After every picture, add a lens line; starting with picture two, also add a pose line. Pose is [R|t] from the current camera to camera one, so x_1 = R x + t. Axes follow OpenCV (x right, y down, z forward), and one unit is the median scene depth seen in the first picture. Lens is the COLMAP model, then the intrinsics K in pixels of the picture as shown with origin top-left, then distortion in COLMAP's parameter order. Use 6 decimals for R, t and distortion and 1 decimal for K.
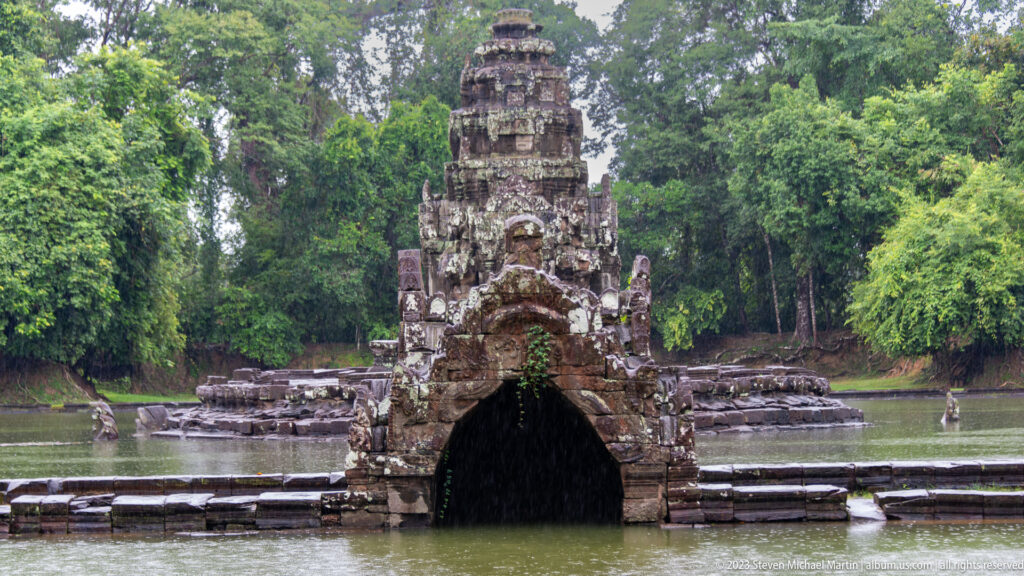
lens RADIAL K [[2676.3, 0, 510.4], [0, 2676.3, 318.3], [0, 0, 1]] dist [0.009039, 0.212271]
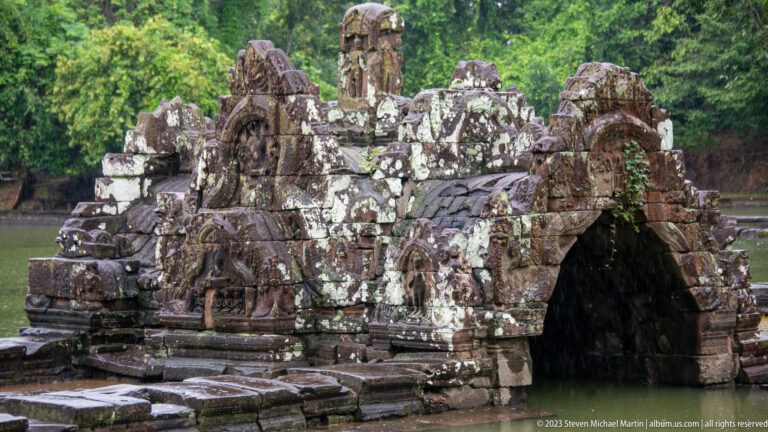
lens RADIAL K [[2277.8, 0, 382.6], [0, 2277.8, 229.7], [0, 0, 1]] dist [1.208798, 0.570609]
pose [[0.716515, -0.010797, 0.697488, -0.216241], [-0.009918, 0.999621, 0.025662, 0.005073], [-0.697501, -0.025305, 0.716137, 0.233591]]
